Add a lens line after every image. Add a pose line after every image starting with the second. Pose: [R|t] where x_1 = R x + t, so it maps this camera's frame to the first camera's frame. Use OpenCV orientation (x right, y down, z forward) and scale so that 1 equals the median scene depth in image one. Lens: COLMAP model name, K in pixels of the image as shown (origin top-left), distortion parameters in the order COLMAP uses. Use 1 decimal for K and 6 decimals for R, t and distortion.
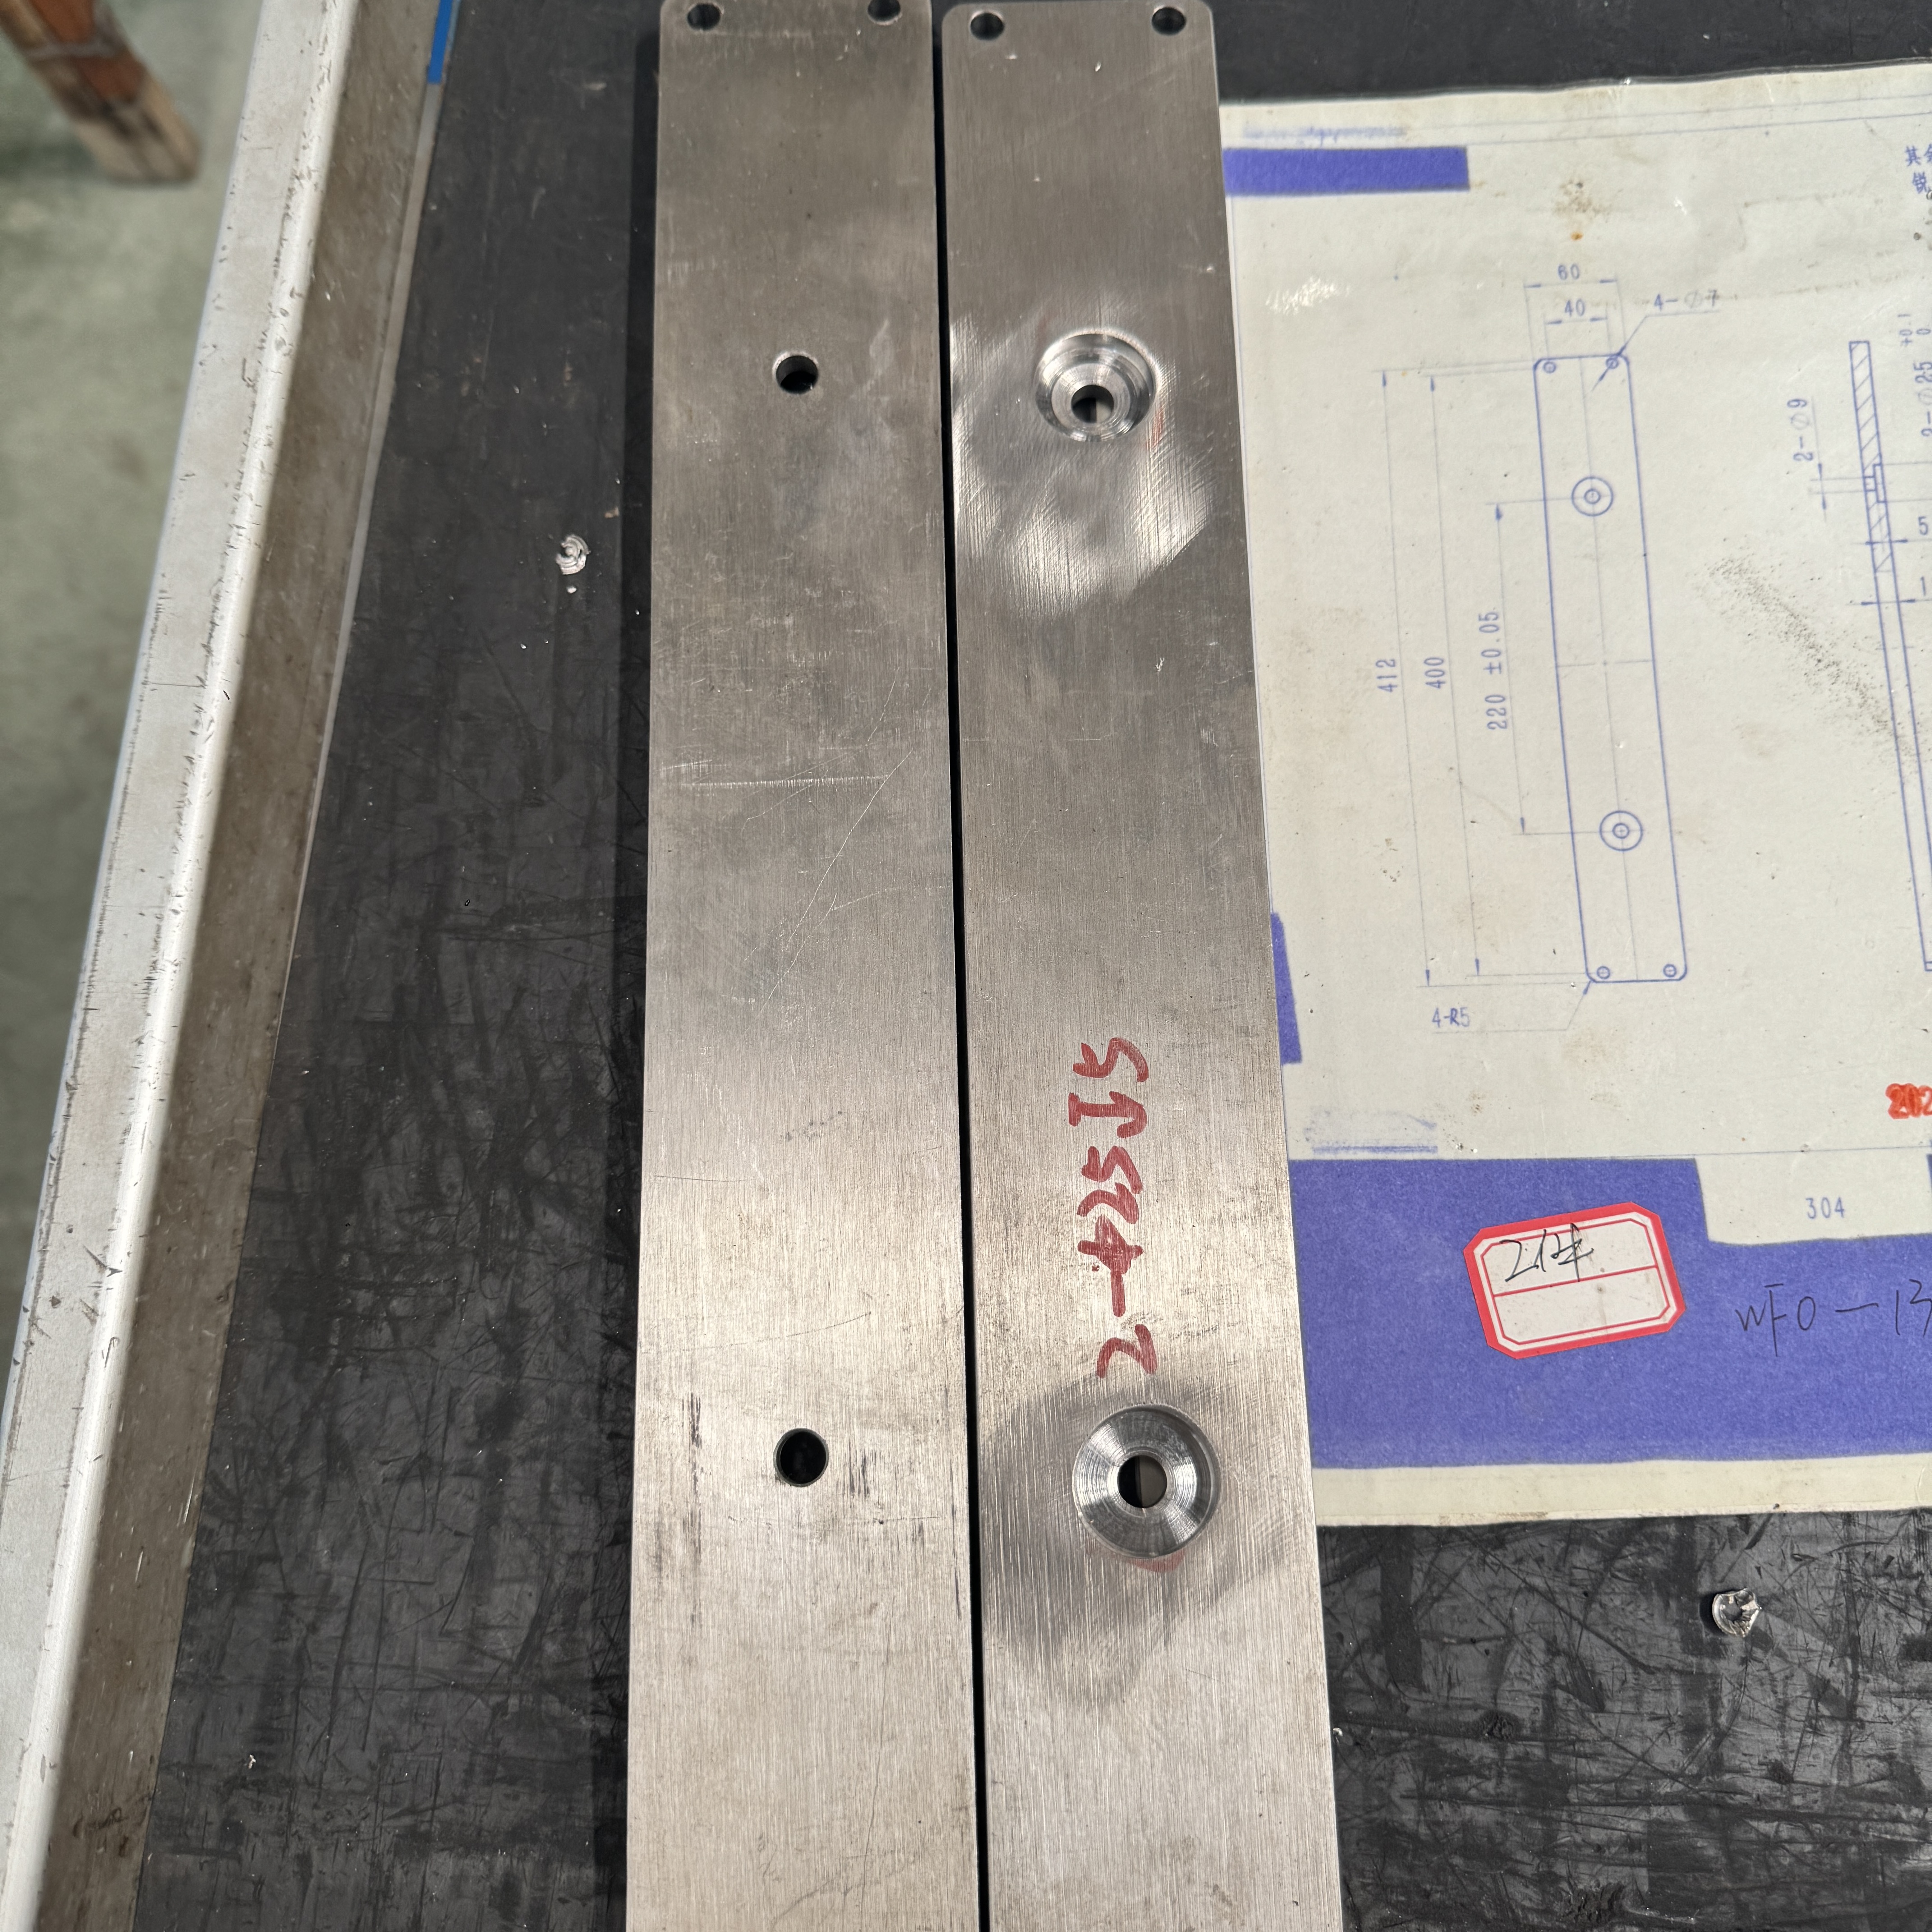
lens RADIAL K [[1909.5, 0, 969.1], [0, 1909.5, 964.4], [0, 0, 1]] dist [0.109878, -0.269373]
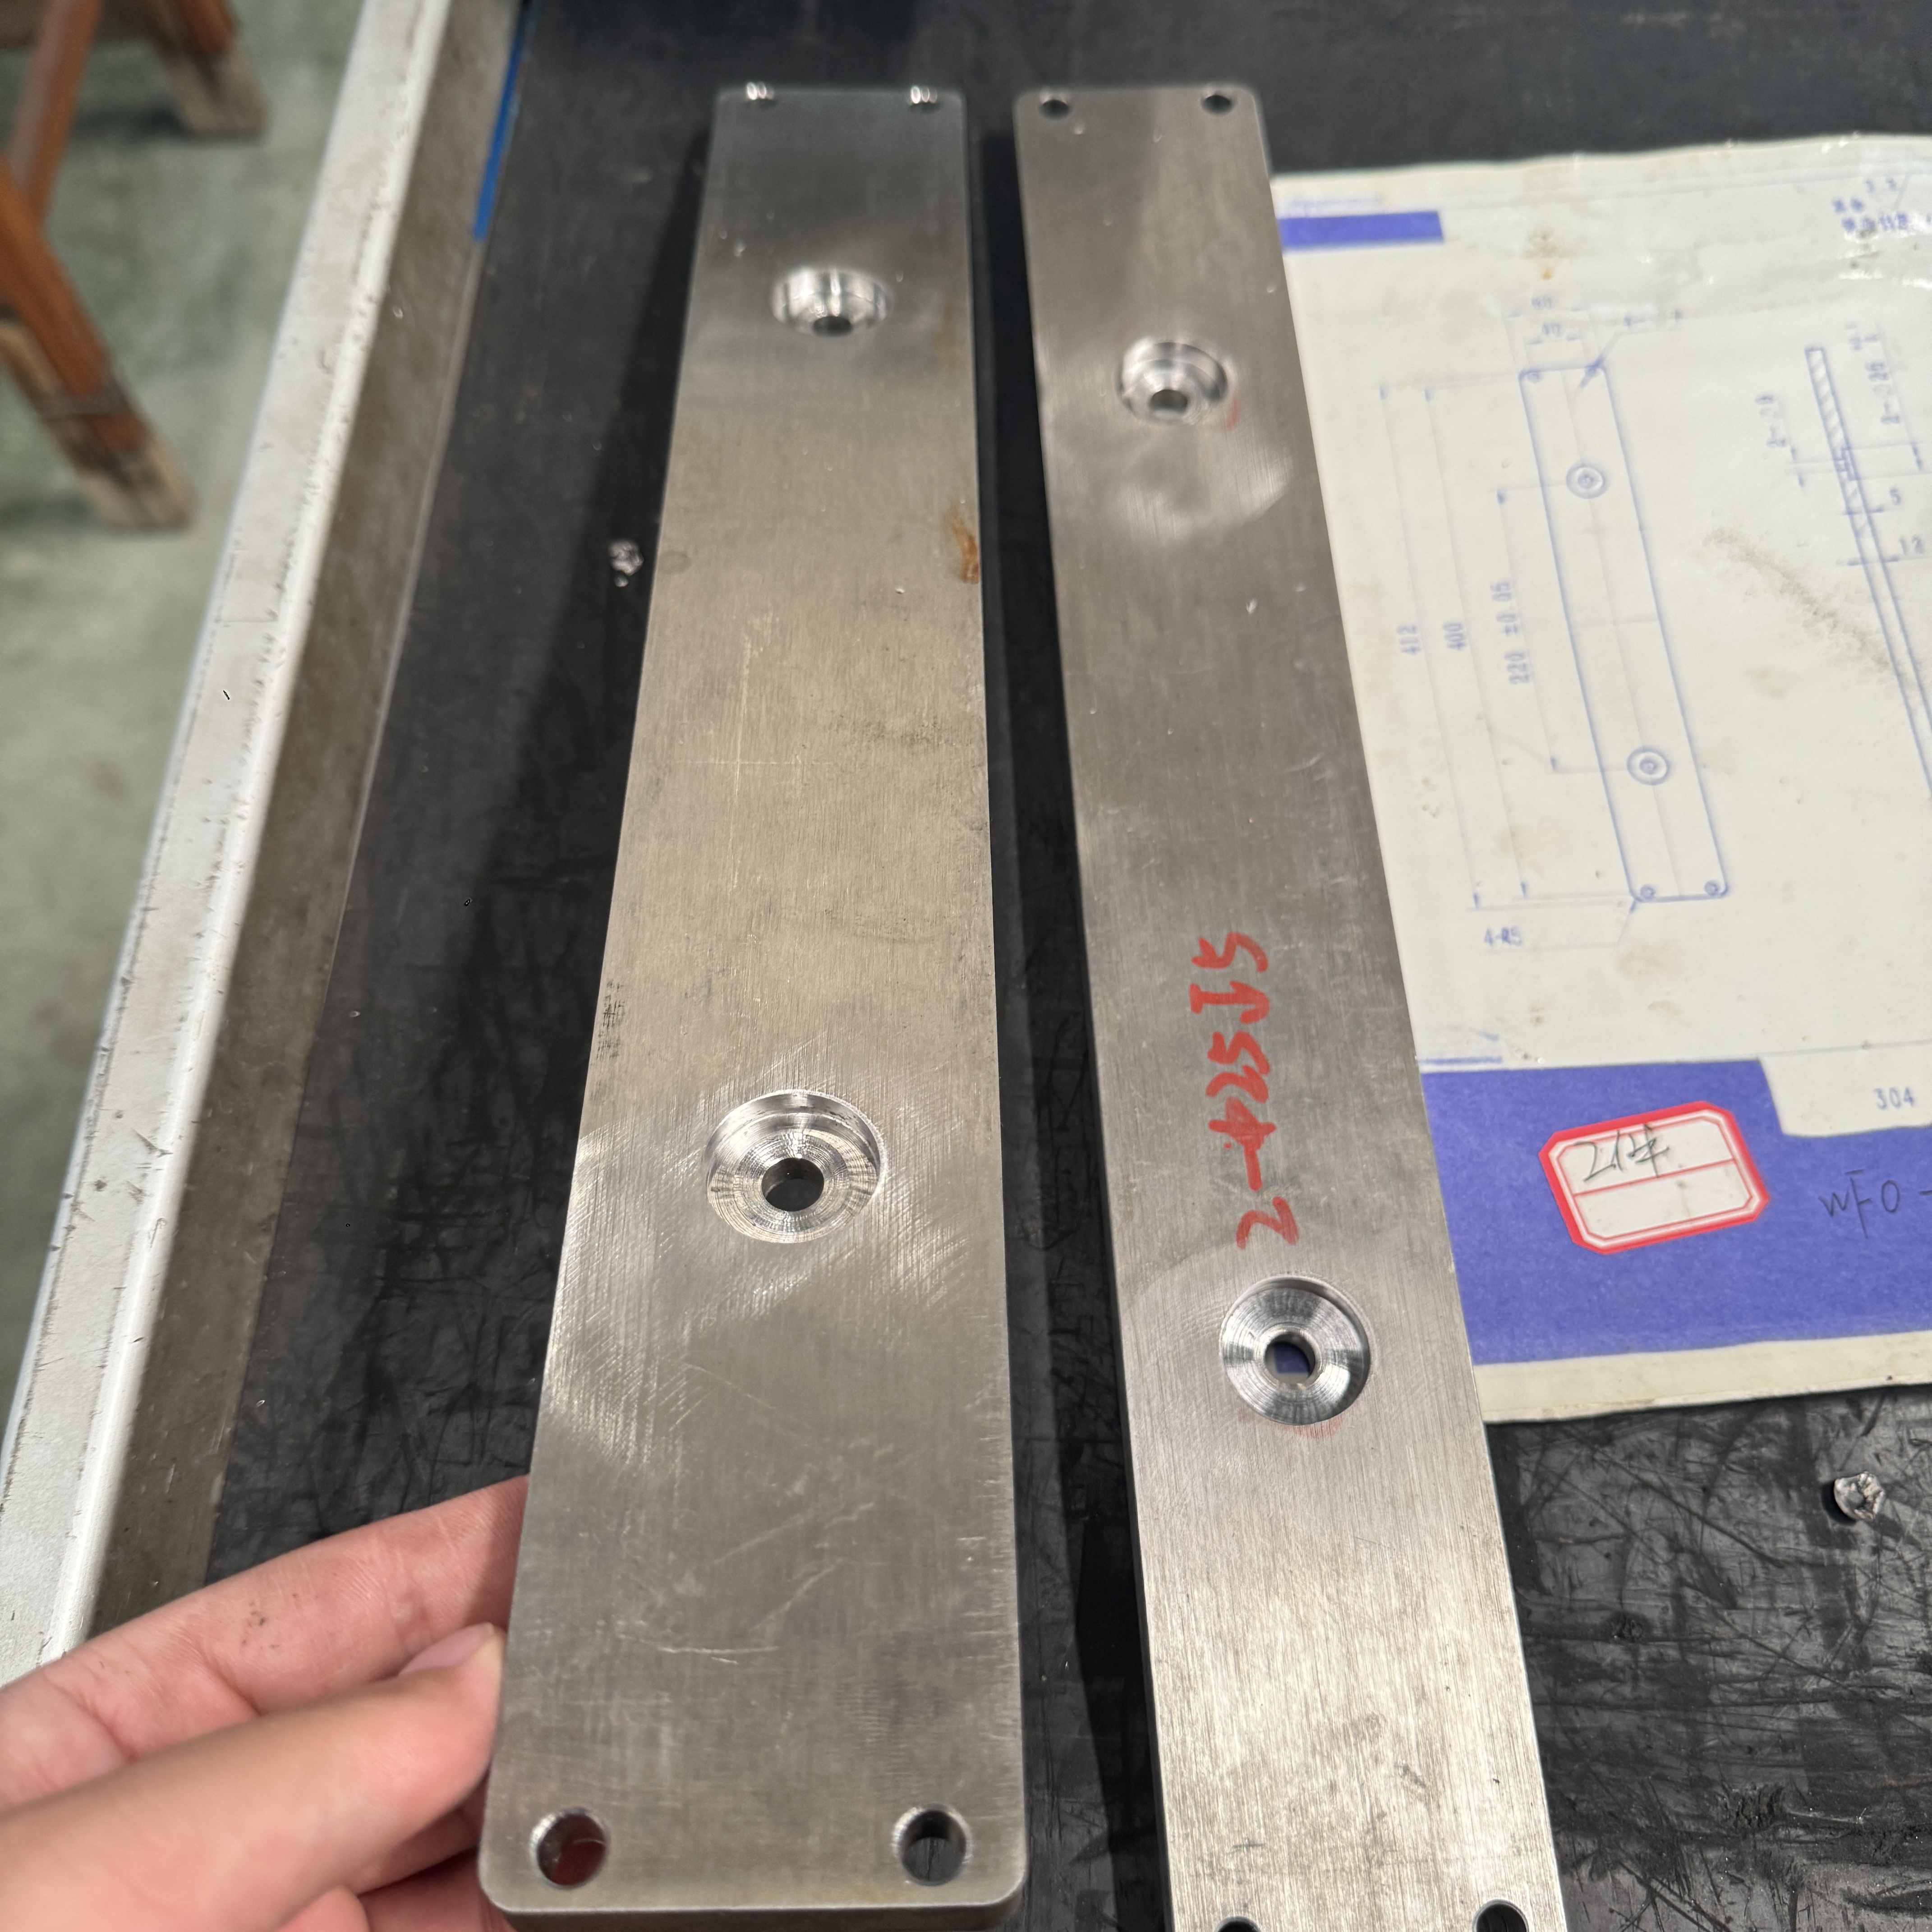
lens RADIAL K [[1925.3, 0, 965.5], [0, 1925.3, 1004.3], [0, 0, 1]] dist [0.100013, -0.260769]
pose [[0.999189, -0.024069, 0.032267, -0.063646], [0.030318, 0.977262, -0.209855, 0.263620], [-0.026482, 0.210663, 0.977200, 0.022861]]
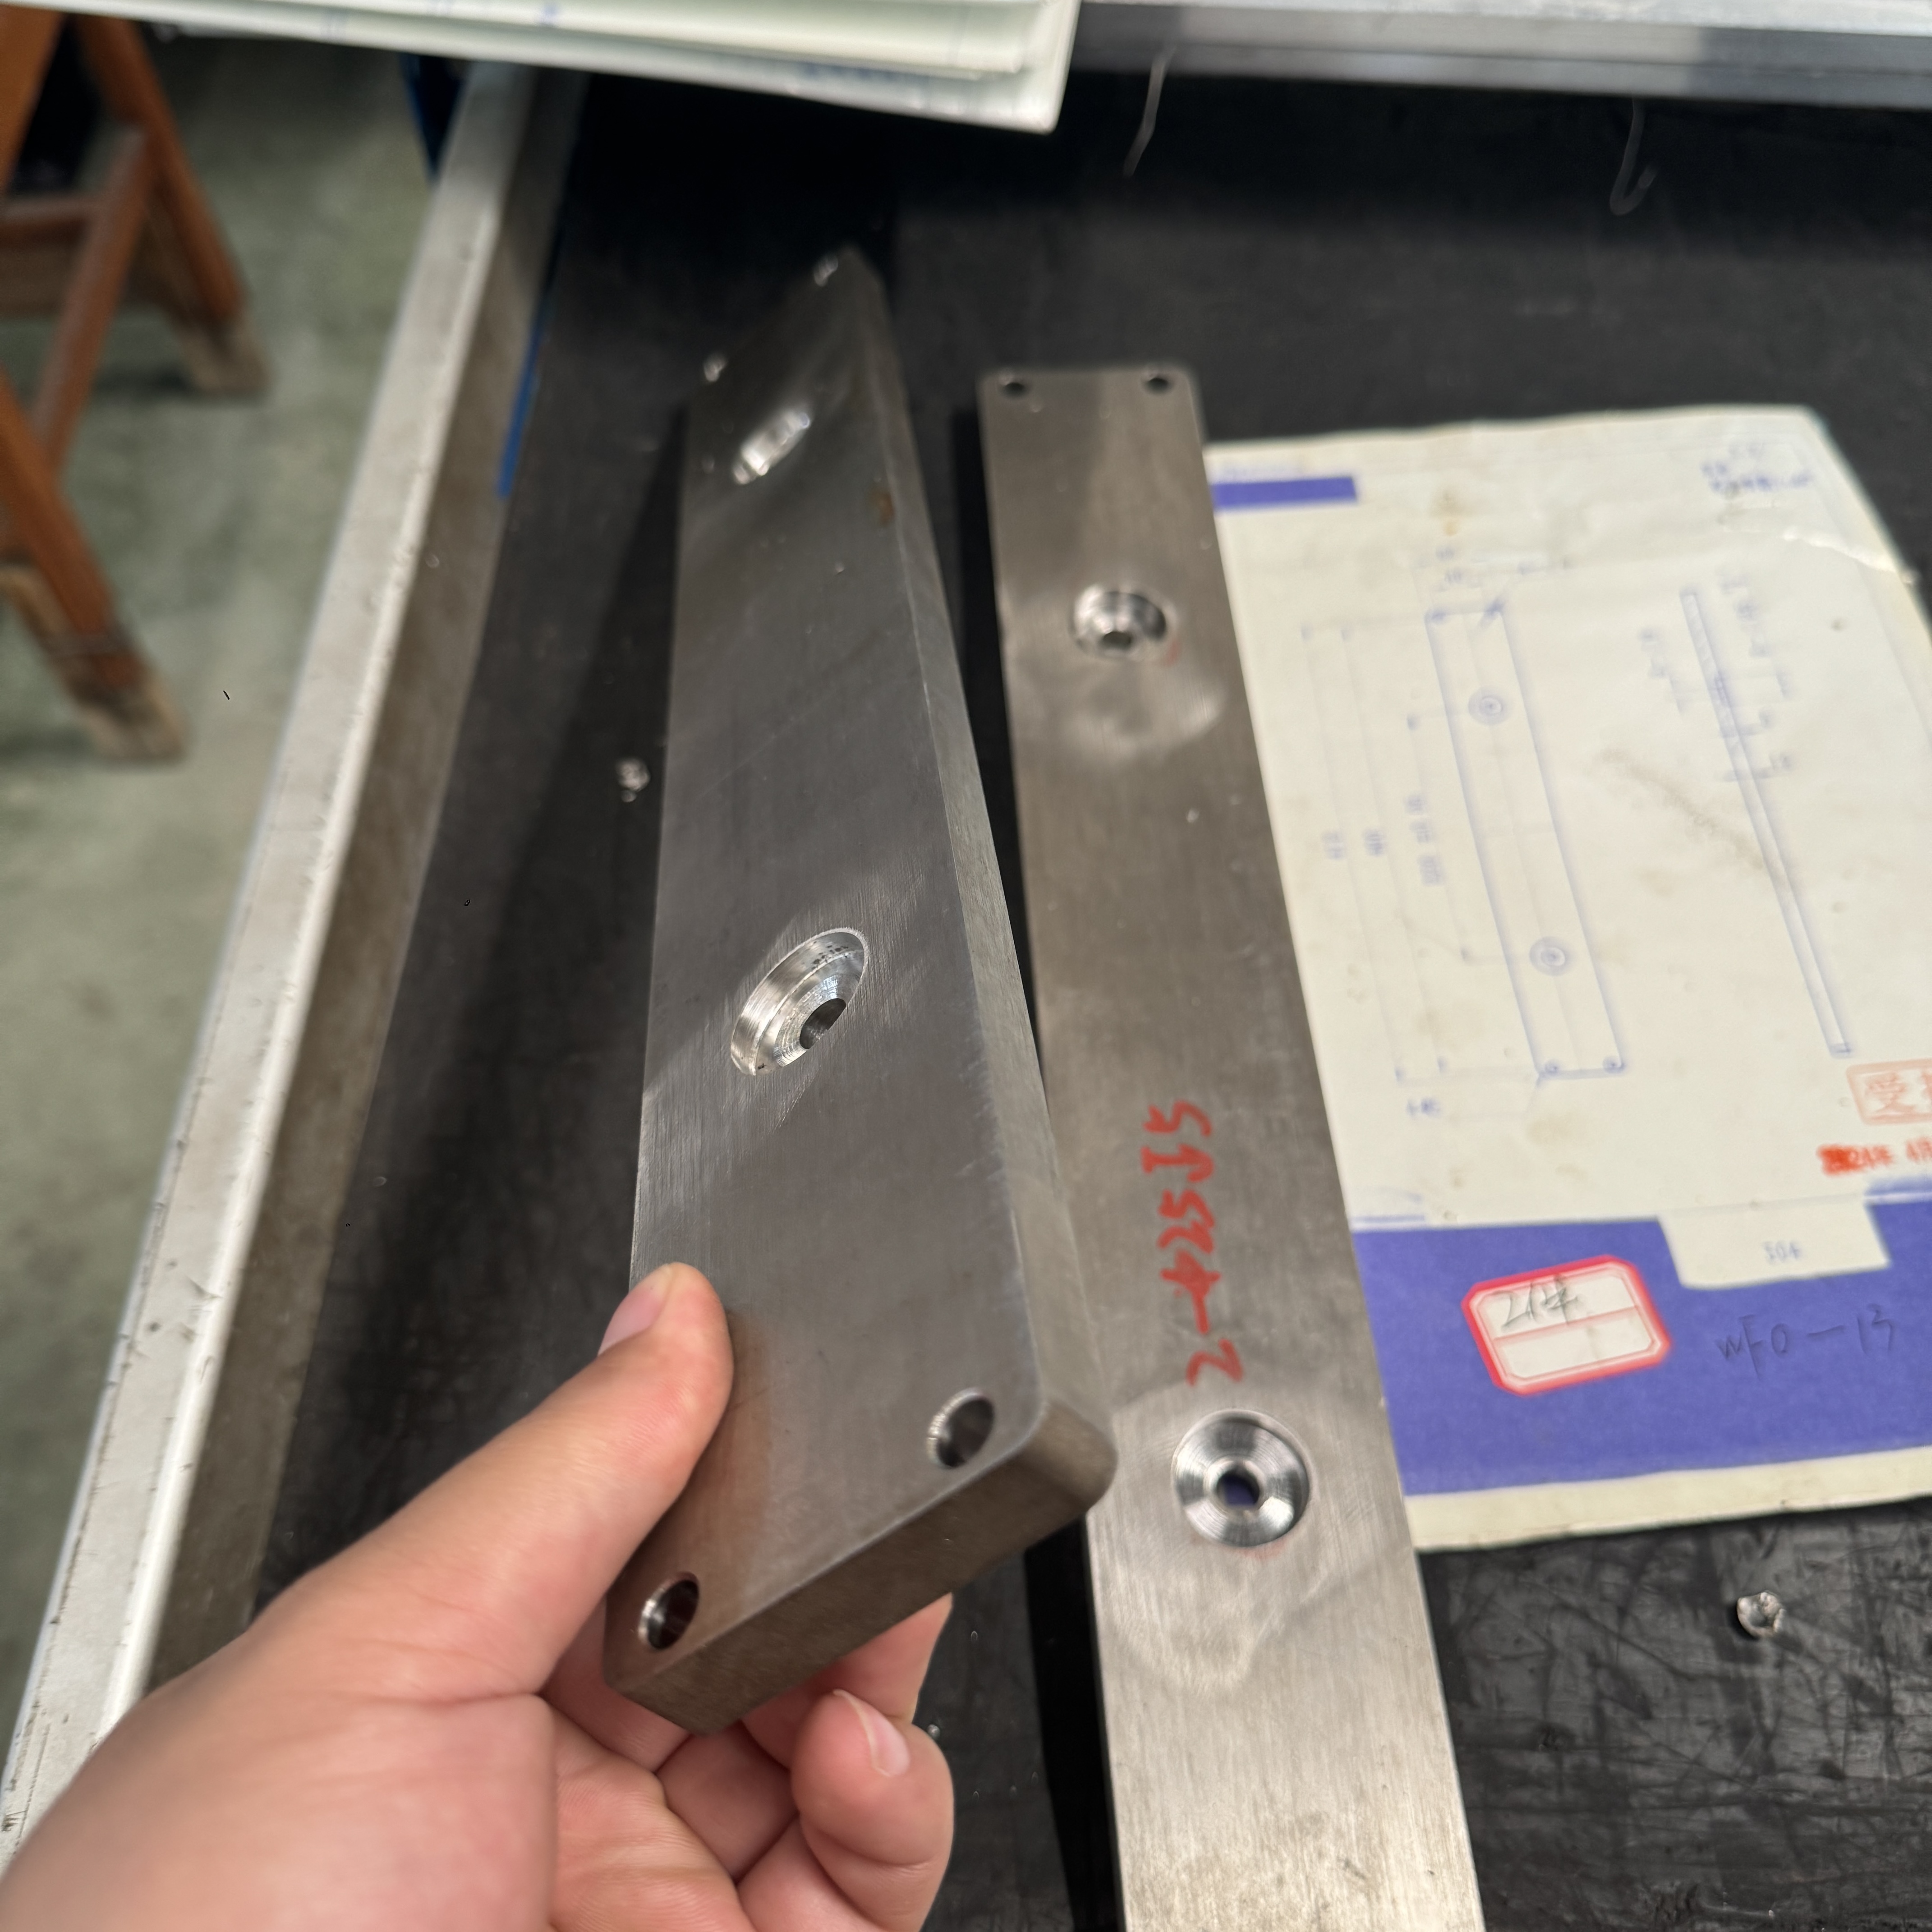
lens RADIAL K [[1925.3, 0, 965.5], [0, 1925.3, 1004.3], [0, 0, 1]] dist [0.100013, -0.260769]
pose [[0.998472, -0.022208, 0.050604, -0.069678], [0.037374, 0.945892, -0.322321, 0.318792], [-0.040708, 0.323720, 0.945277, -0.068573]]
